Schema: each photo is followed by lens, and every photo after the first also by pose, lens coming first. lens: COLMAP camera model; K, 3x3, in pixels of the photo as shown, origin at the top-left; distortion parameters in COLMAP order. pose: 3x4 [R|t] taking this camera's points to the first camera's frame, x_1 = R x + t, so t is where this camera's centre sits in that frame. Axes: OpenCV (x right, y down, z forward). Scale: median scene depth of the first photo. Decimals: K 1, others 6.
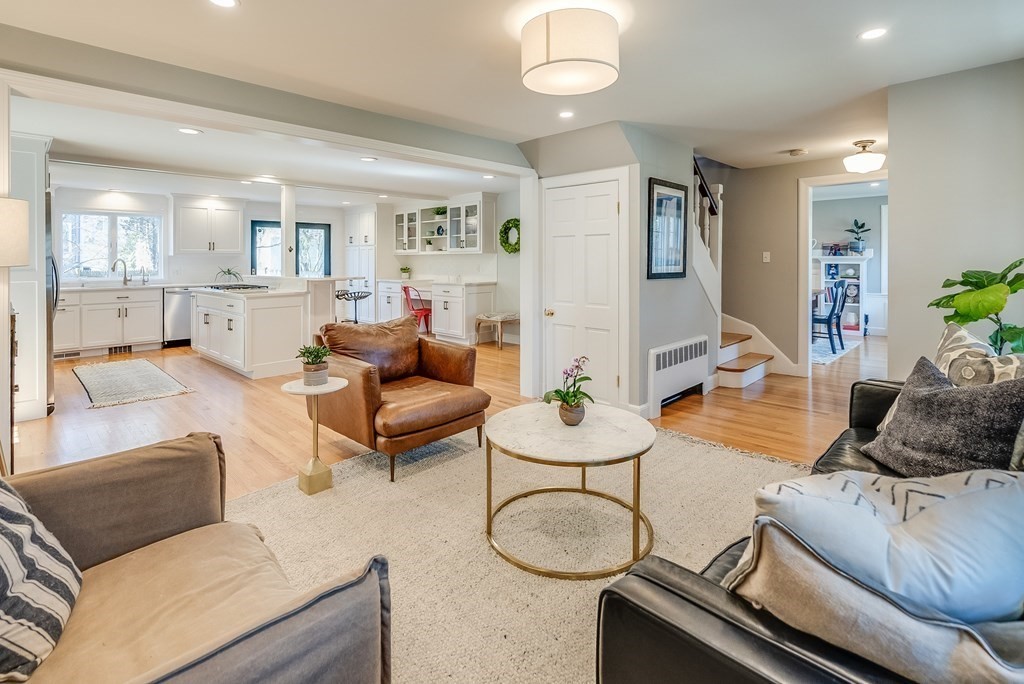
lens RADIAL K [[490.0, 0, 515.2], [0, 490.0, 254.1], [0, 0, 1]] dist [0.002555, 0.000421]
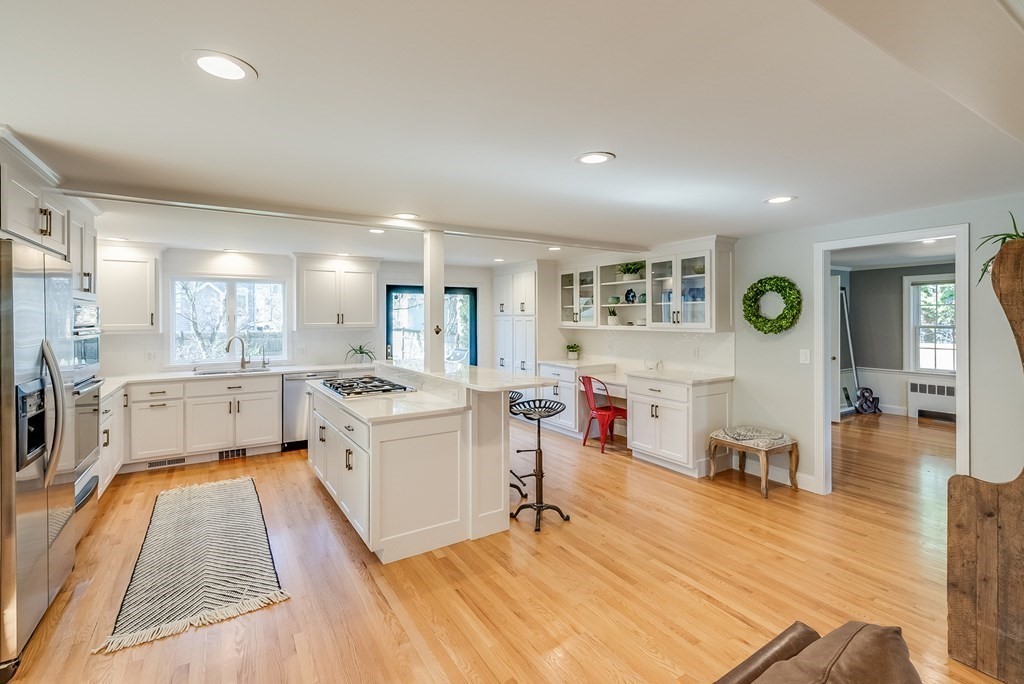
lens RADIAL K [[466.5, 0, 514.7], [0, 466.5, 316.4], [0, 0, 1]] dist [0.000323, 0.000027]
pose [[0.972067, 0.002132, -0.234693, -0.168355], [-0.000286, 0.999969, 0.007897, -0.025541], [0.234702, -0.007609, 0.972037, 0.332818]]
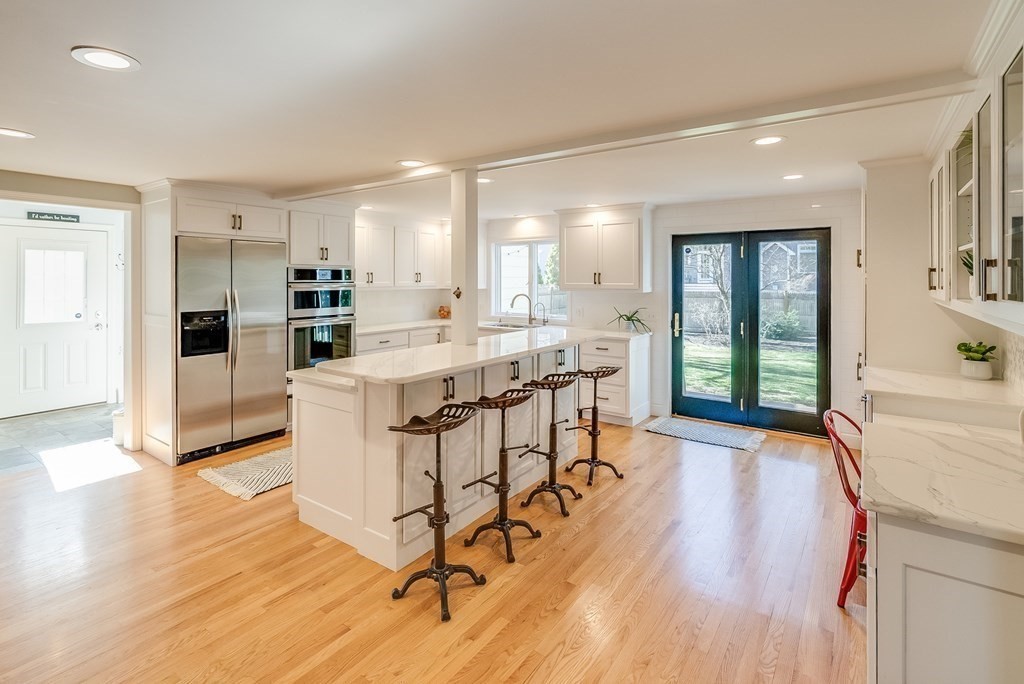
lens RADIAL K [[500.5, 0, 514.0], [0, 500.5, 274.9], [0, 0, 1]] dist [0.008582, 0.000308]
pose [[0.147333, 0.000454, -0.989087, 0.063026], [0.004612, 0.999989, 0.001146, -0.022239], [0.989076, -0.004731, 0.147330, 0.770140]]
